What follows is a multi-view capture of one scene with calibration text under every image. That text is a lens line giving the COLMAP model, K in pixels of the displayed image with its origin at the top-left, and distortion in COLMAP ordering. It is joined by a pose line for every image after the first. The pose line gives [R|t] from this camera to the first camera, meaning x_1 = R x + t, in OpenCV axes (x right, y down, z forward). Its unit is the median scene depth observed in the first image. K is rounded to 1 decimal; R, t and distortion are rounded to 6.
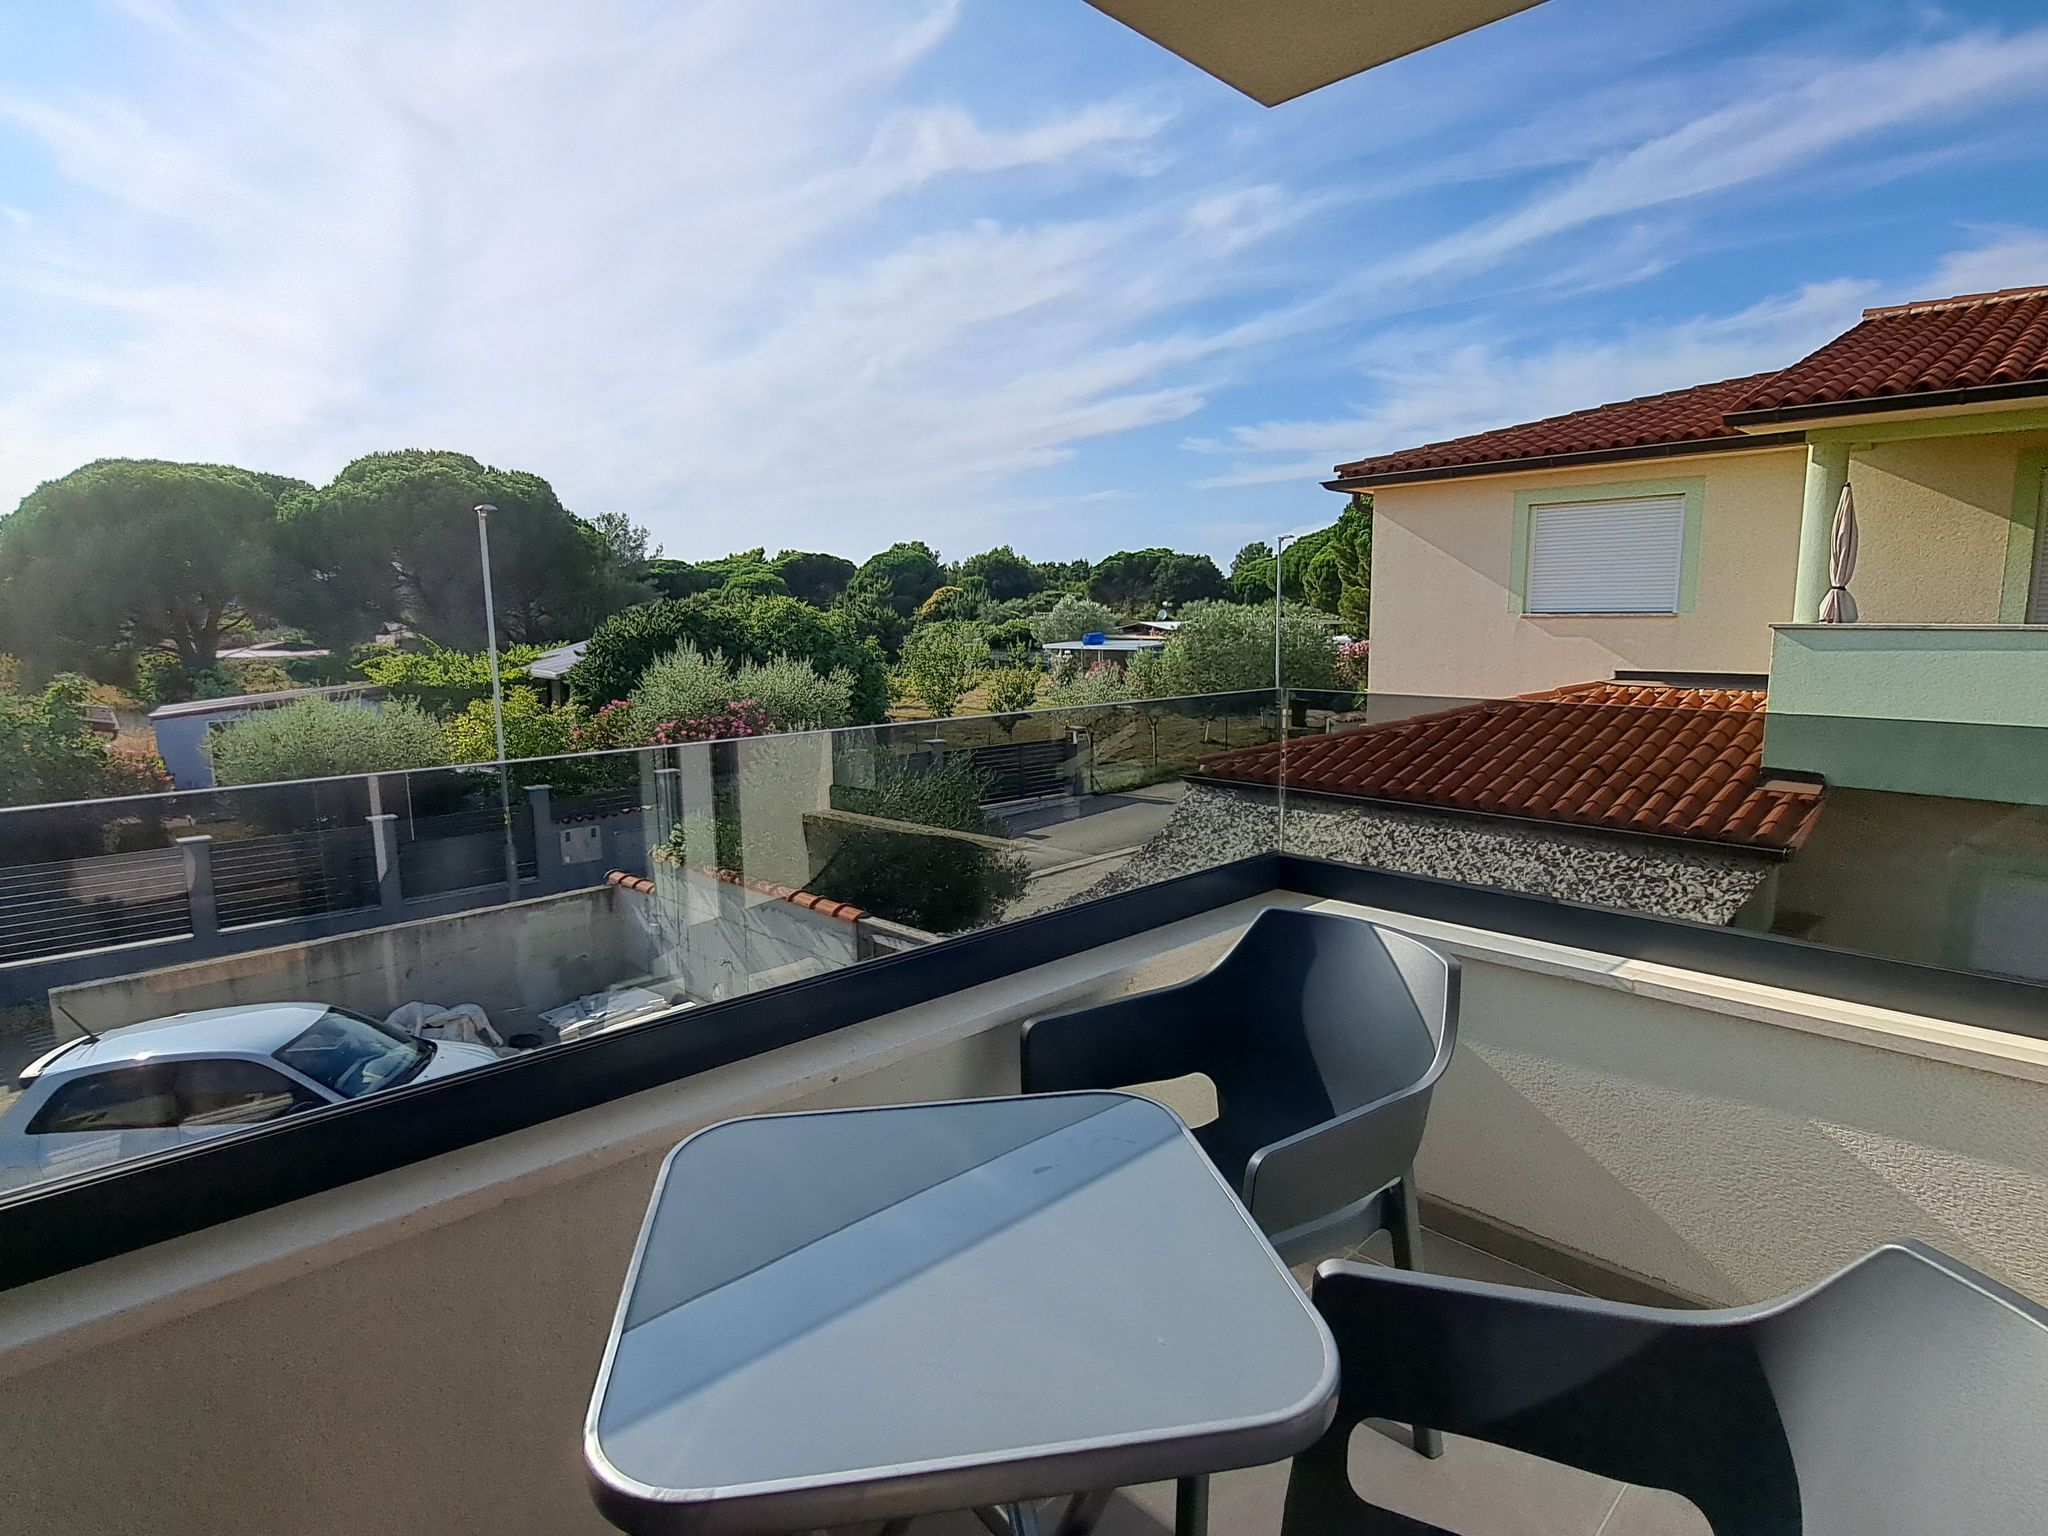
lens RADIAL K [[1090.4, 0, 1026.2], [0, 1090.4, 778.8], [0, 0, 1]] dist [0.000345, -0.013499]
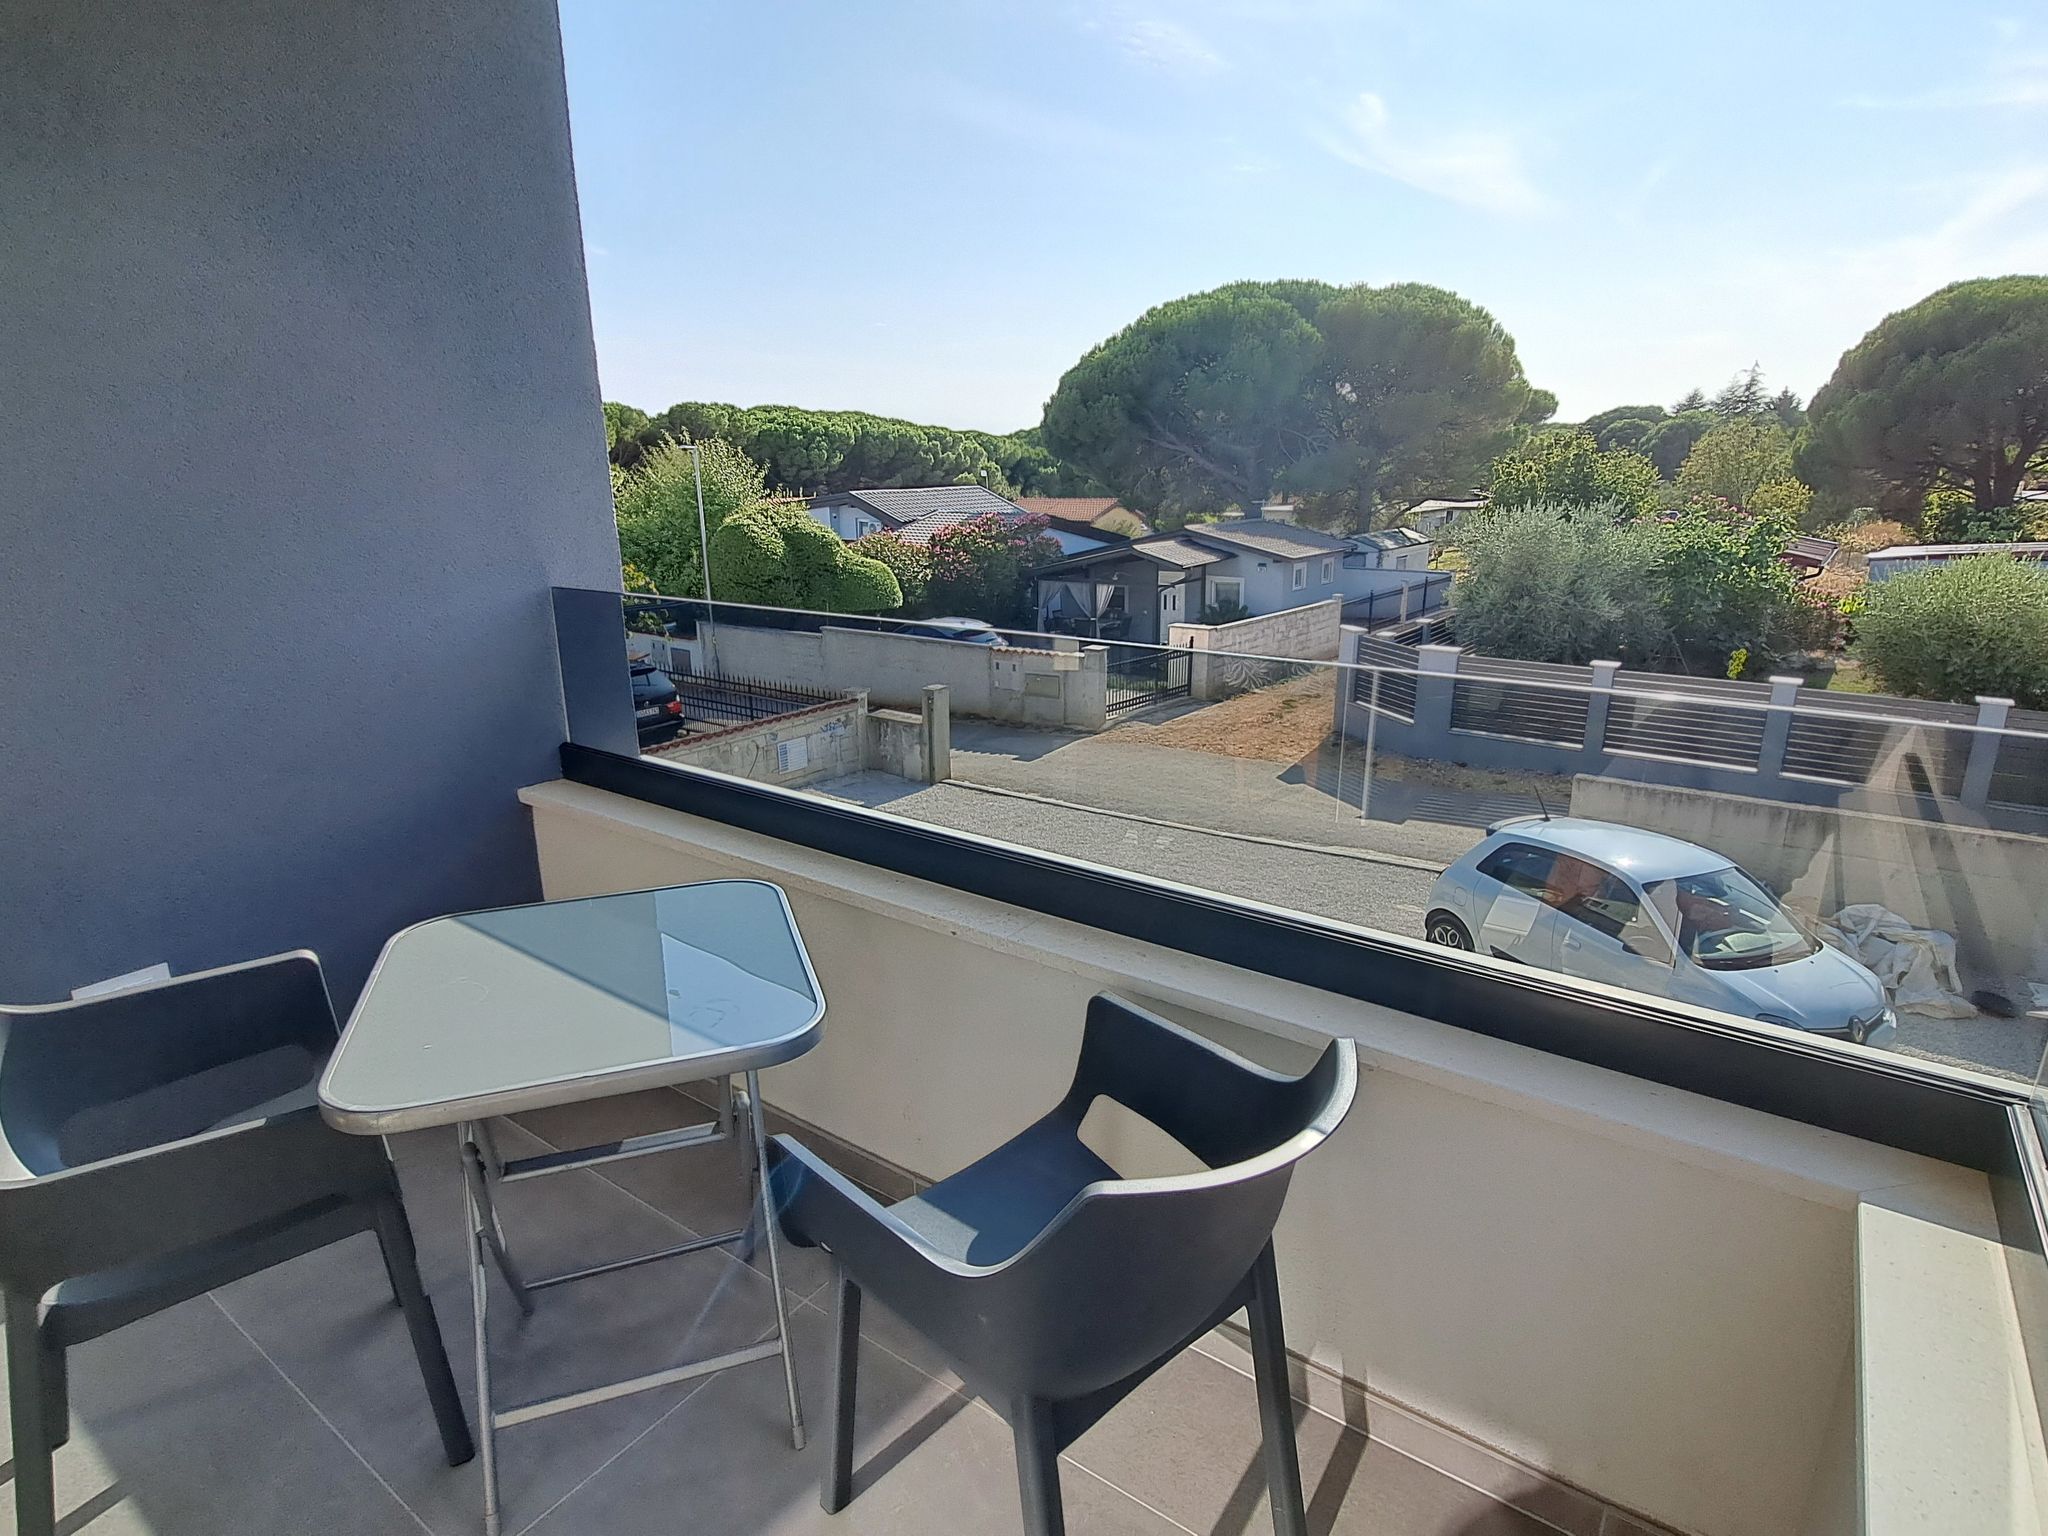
lens RADIAL K [[1090.4, 0, 1026.2], [0, 1090.4, 778.8], [0, 0, 1]] dist [0.000345, -0.013499]
pose [[0.175512, 0.282539, -0.943063, 0.115538], [-0.140401, 0.955324, 0.260082, -0.025022], [0.974414, 0.086760, 0.207340, 0.118321]]
